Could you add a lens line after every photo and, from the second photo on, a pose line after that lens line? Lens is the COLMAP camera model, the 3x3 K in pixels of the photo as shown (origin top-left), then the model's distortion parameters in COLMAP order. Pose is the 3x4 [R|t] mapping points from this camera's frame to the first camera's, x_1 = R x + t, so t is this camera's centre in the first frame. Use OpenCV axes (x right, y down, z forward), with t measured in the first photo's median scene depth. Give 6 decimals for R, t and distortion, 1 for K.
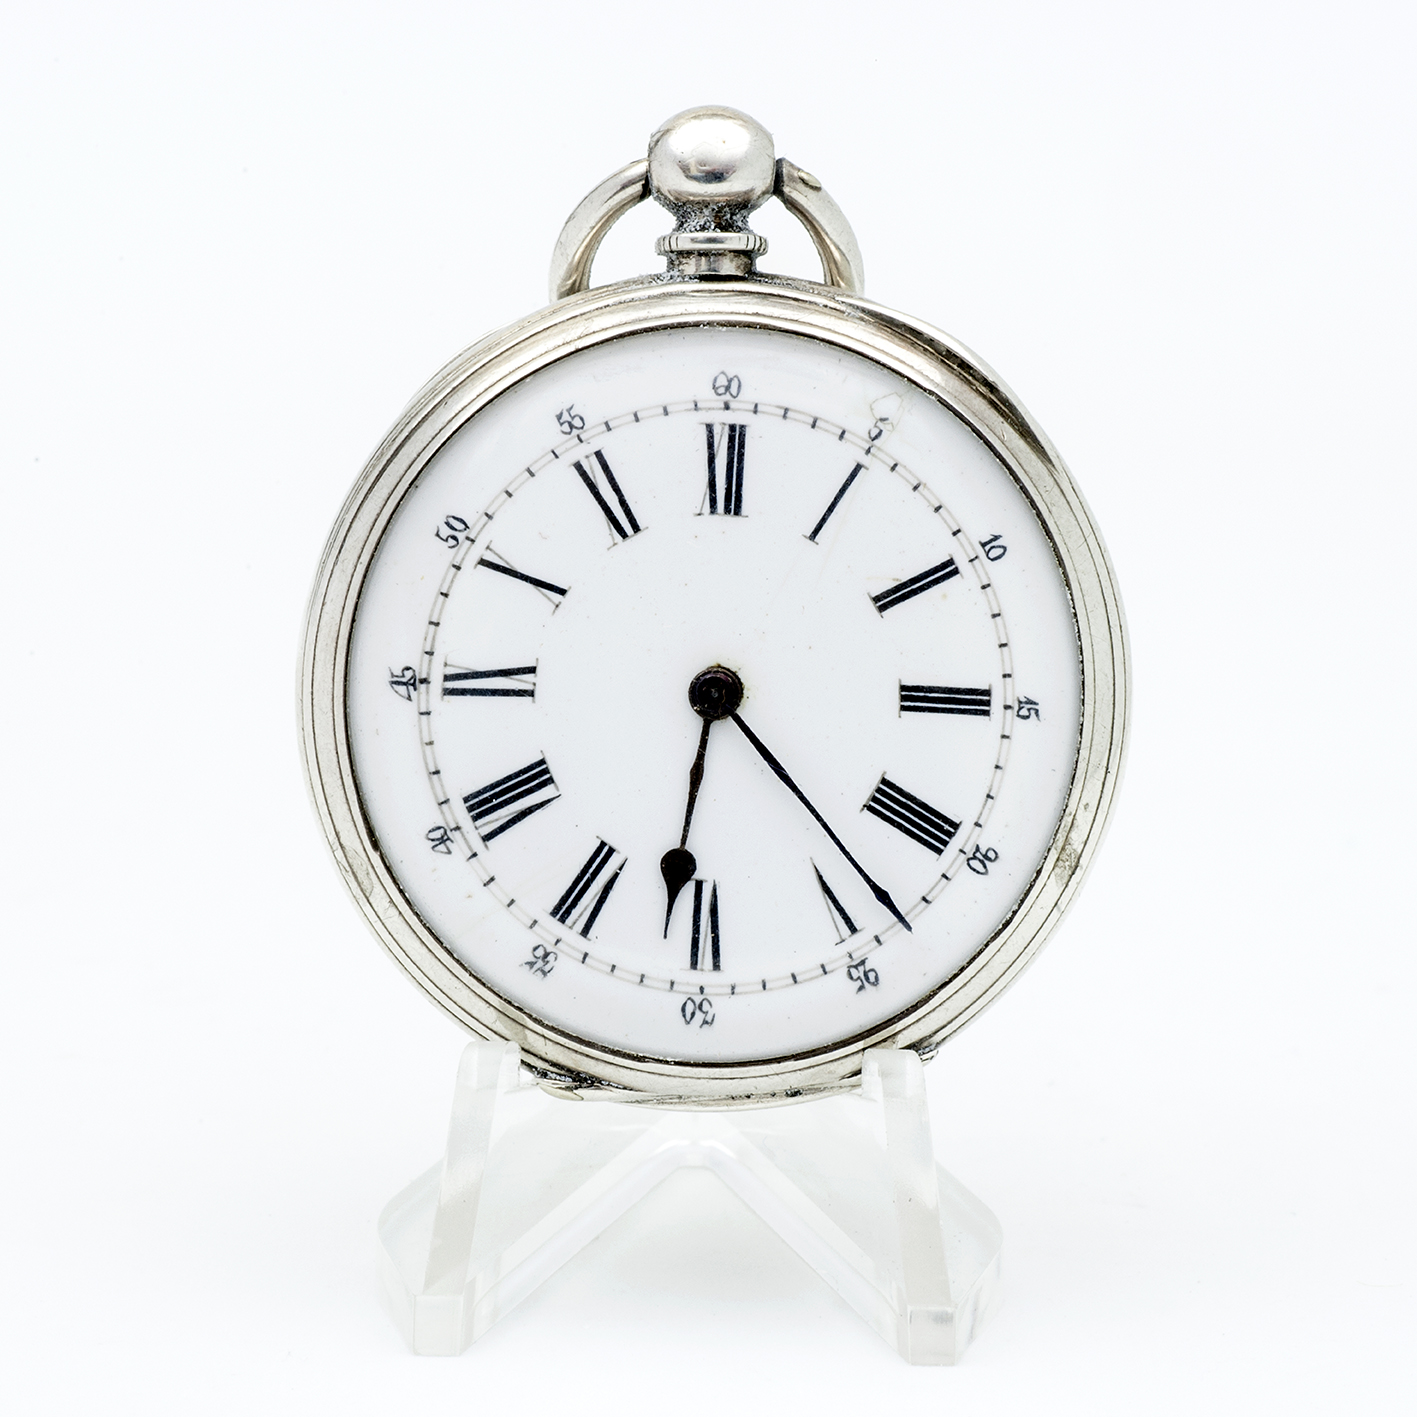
lens RADIAL K [[5931.4, 0, 690.4], [0, 5931.4, 709.9], [0, 0, 1]] dist [0.036909, 6.535552]
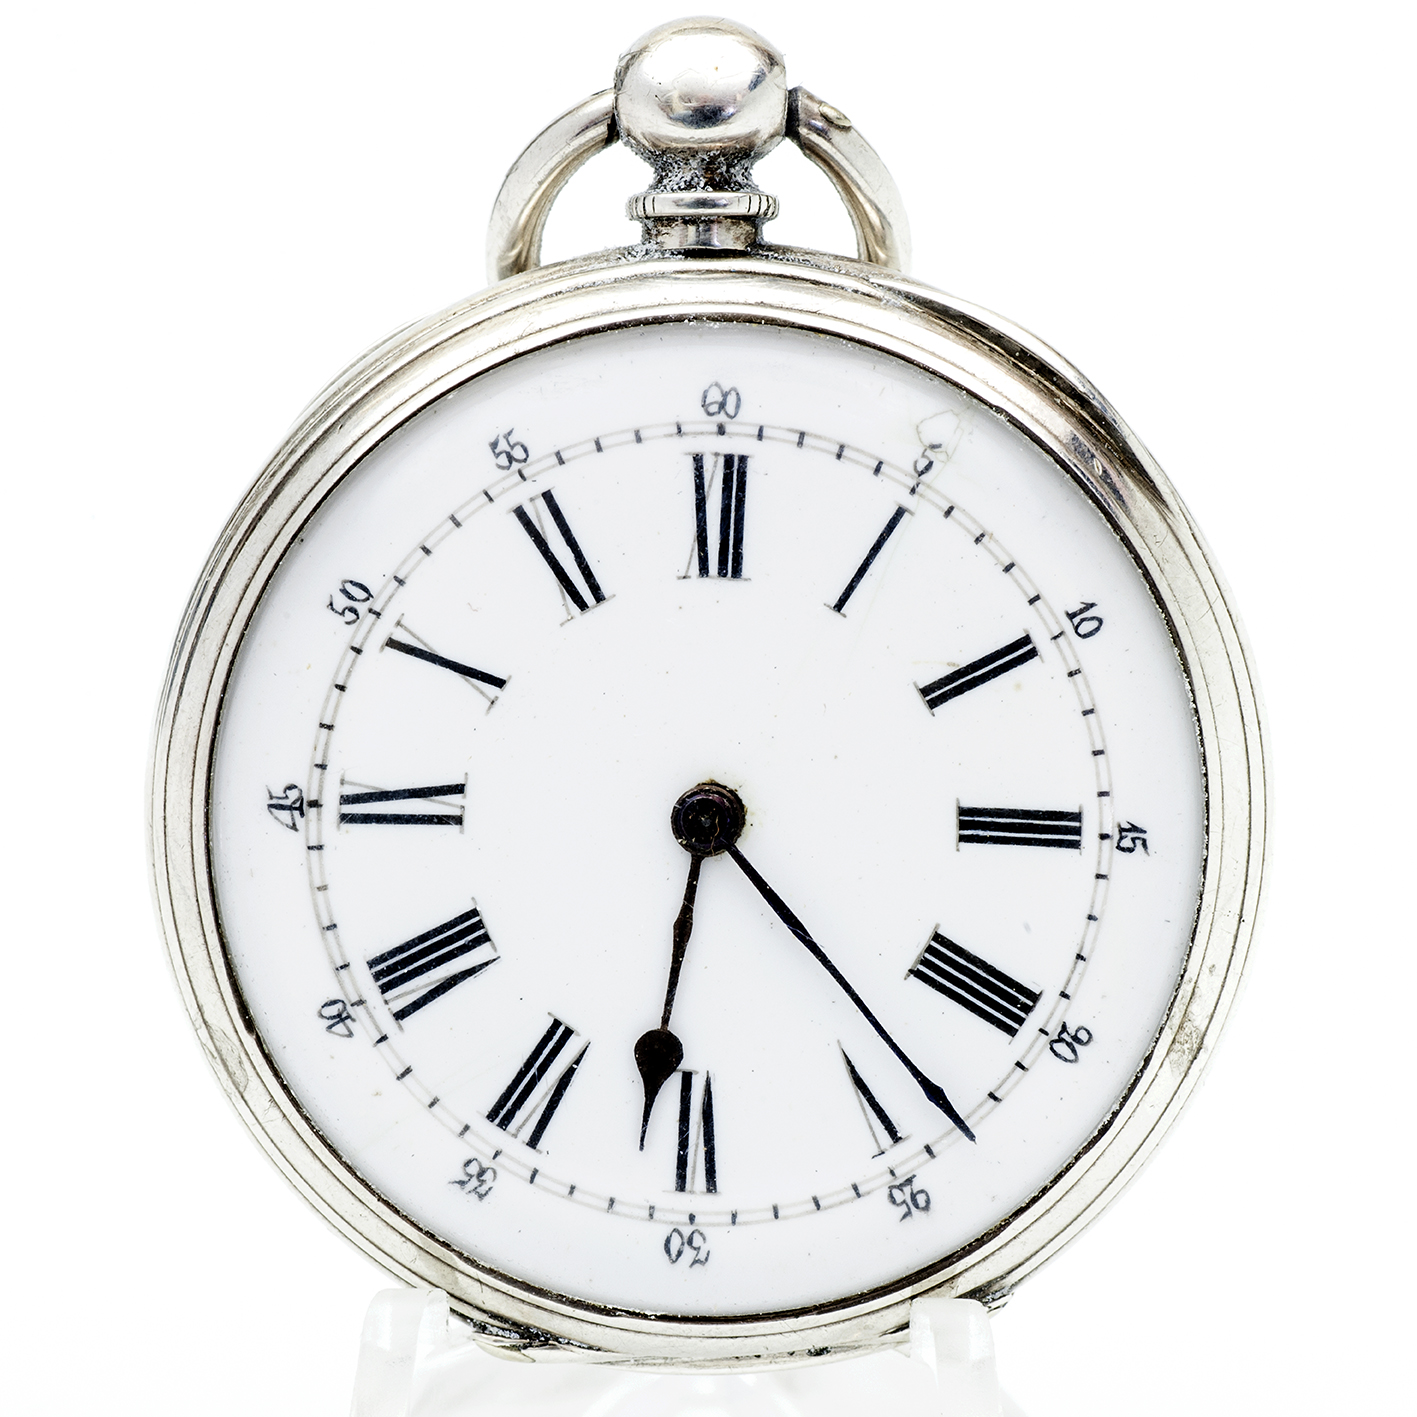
lens RADIAL K [[5931.4, 0, 690.4], [0, 5931.4, 709.9], [0, 0, 1]] dist [0.036909, 6.535552]
pose [[0.999564, -0.004163, -0.029234, 0.023667], [0.005406, 0.999079, 0.042572, -0.047784], [0.029030, -0.042711, 0.998666, 0.263280]]
